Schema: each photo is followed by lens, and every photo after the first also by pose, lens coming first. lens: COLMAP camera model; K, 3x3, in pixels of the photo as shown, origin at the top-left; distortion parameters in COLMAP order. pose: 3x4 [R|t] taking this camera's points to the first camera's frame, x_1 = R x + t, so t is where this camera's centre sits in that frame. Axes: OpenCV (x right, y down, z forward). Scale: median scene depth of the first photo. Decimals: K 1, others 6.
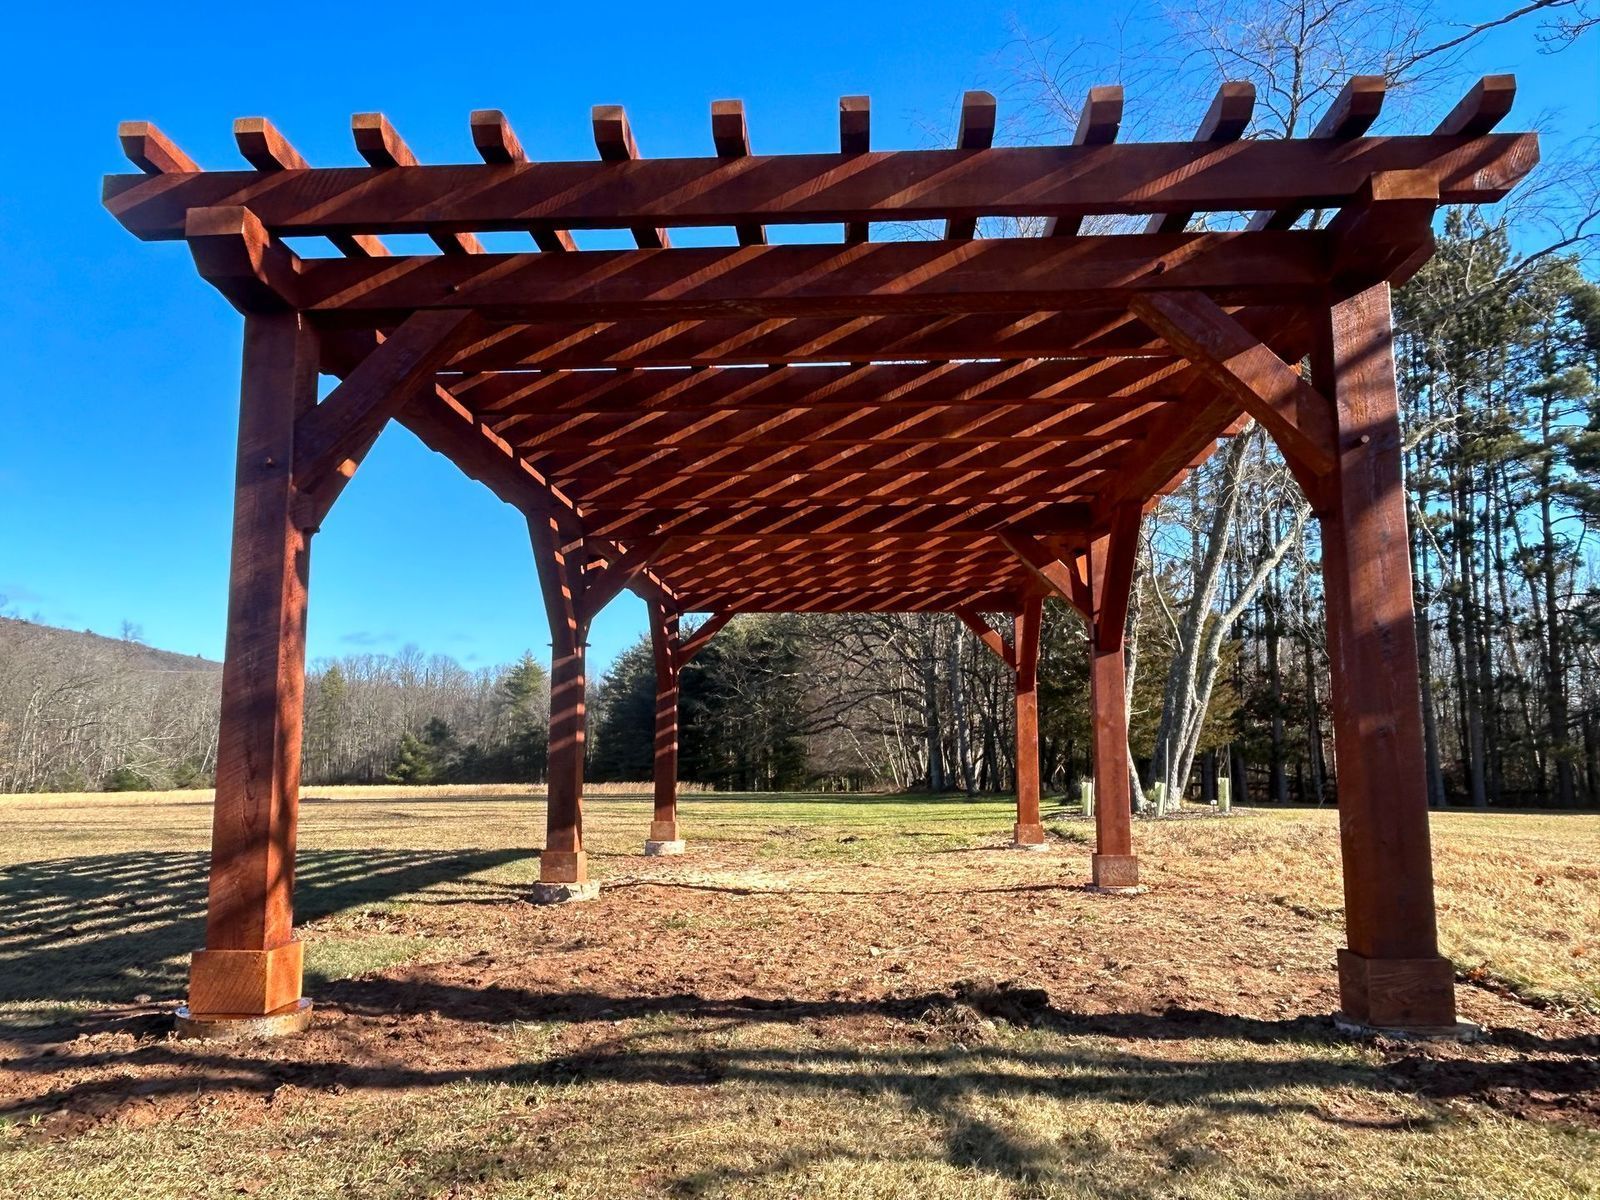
lens RADIAL K [[1187.9, 0, 791.0], [0, 1187.9, 606.3], [0, 0, 1]] dist [0.030118, -0.007995]
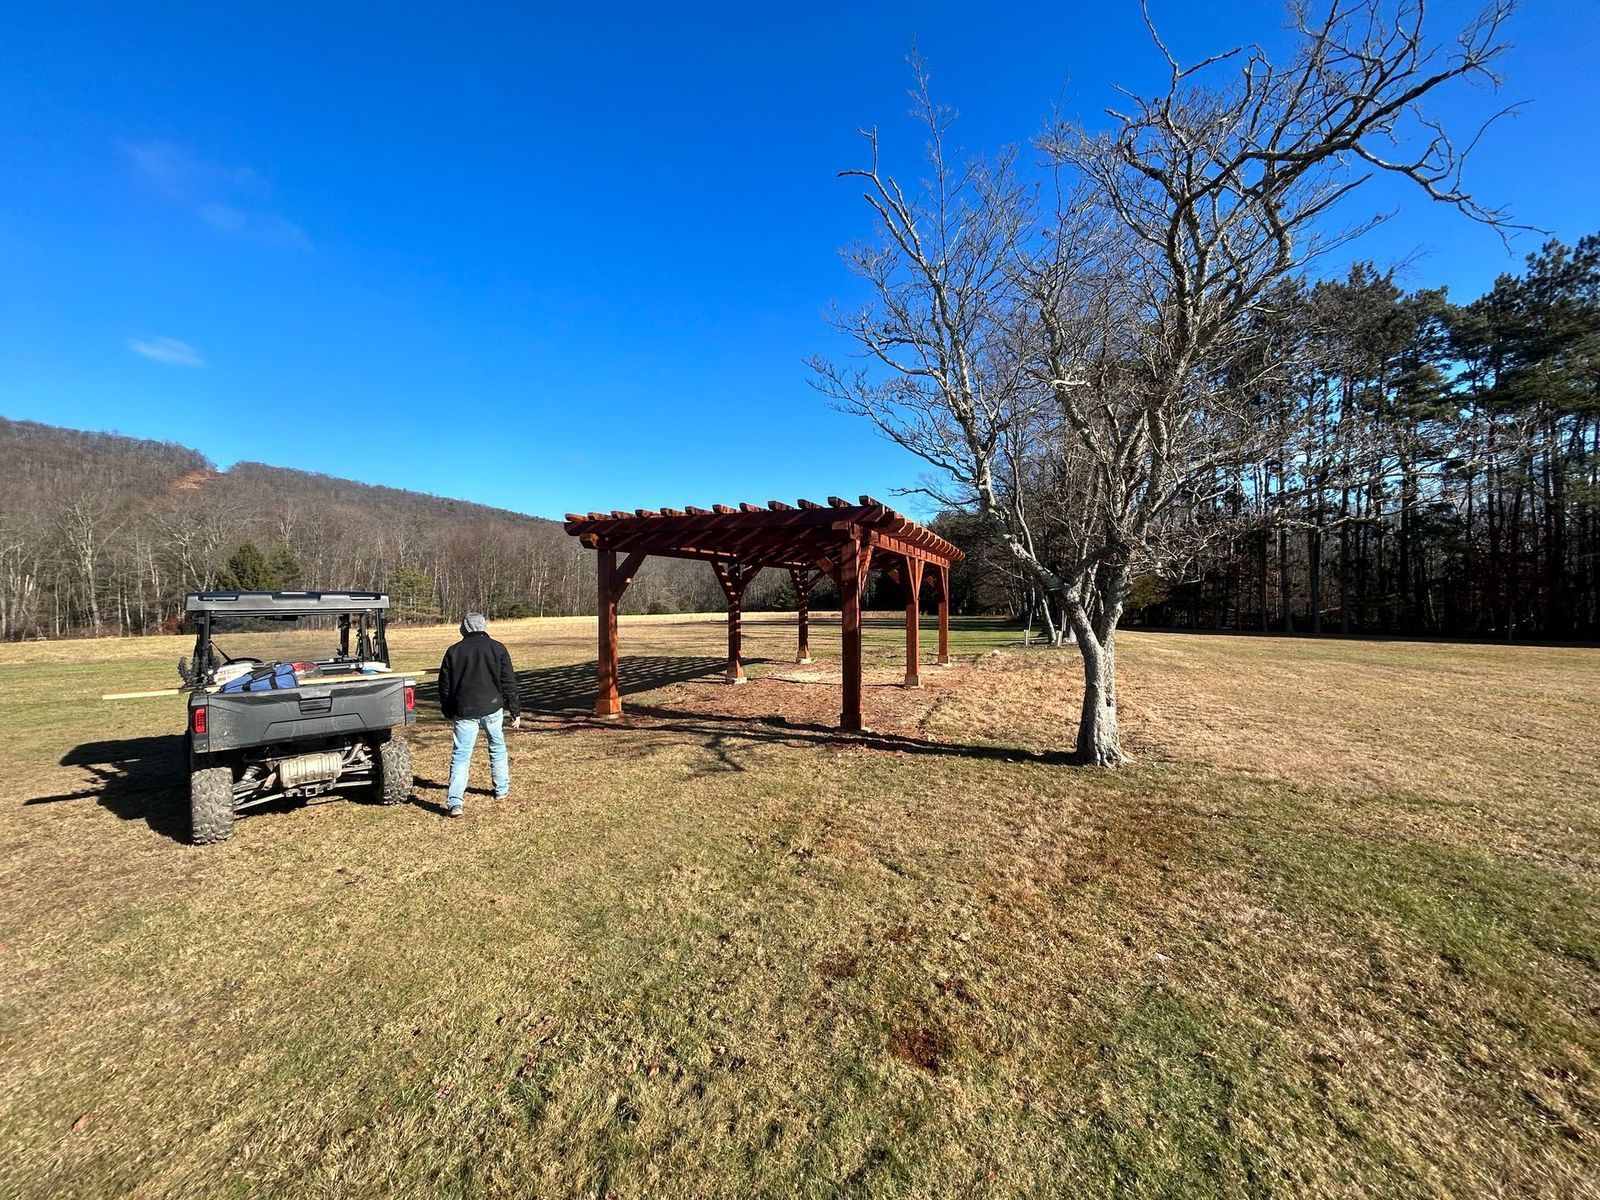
lens RADIAL K [[636.0, 0, 813.0], [0, 636.0, 600.9], [0, 0, 1]] dist [0.001283, -0.000265]
pose [[0.964649, -0.005334, -0.263484, 0.886278], [0.041321, 0.990491, 0.131228, -0.345614], [0.260279, -0.137477, 0.955696, -0.981149]]
